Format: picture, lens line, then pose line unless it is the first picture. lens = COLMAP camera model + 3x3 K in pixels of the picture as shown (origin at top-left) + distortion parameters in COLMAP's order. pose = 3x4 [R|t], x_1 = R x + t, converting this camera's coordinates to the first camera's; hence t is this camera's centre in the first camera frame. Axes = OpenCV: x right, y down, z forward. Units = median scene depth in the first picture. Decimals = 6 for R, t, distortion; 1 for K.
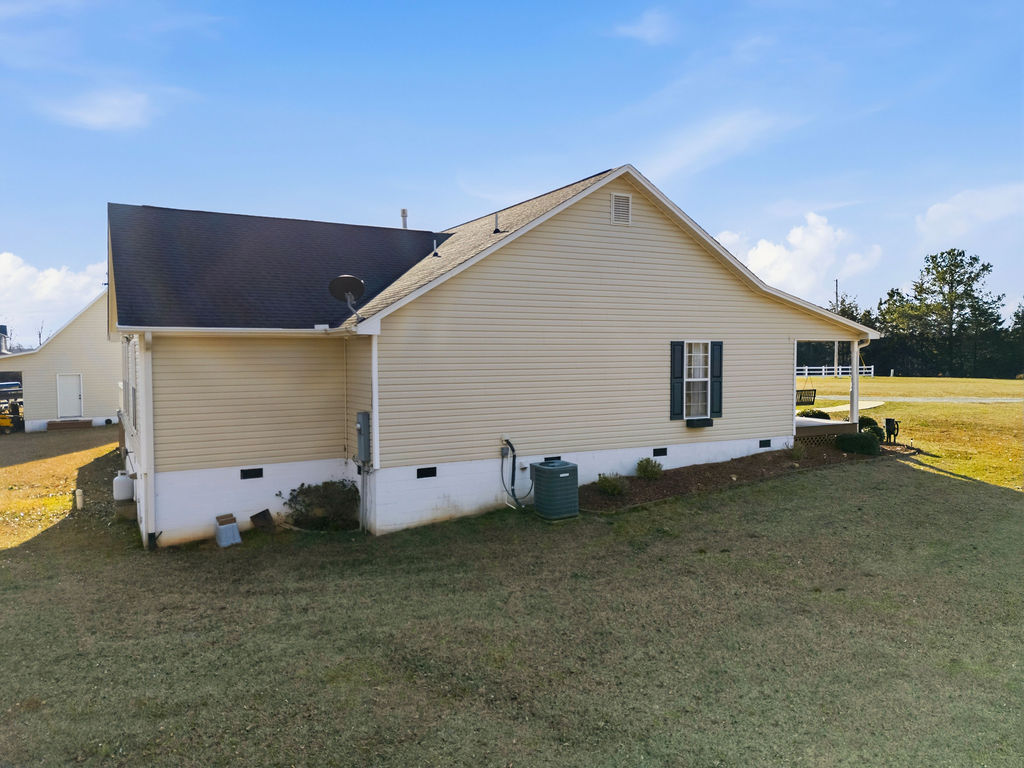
lens RADIAL K [[746.6, 0, 515.0], [0, 746.6, 385.2], [0, 0, 1]] dist [0.097785, -0.096794]
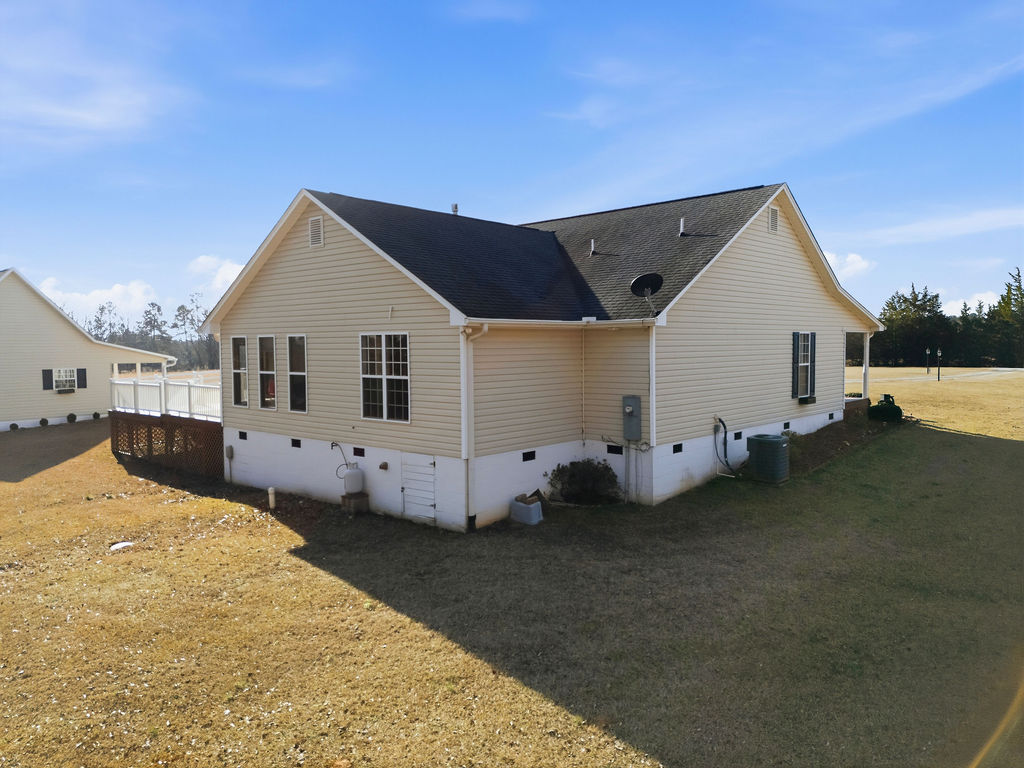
lens RADIAL K [[746.6, 0, 515.0], [0, 746.6, 385.2], [0, 0, 1]] dist [0.097785, -0.096794]
pose [[0.947053, -0.020432, 0.320427, -0.682315], [0.016584, 0.999754, 0.014735, 0.000463], [-0.320649, -0.008641, 0.947159, 0.004912]]
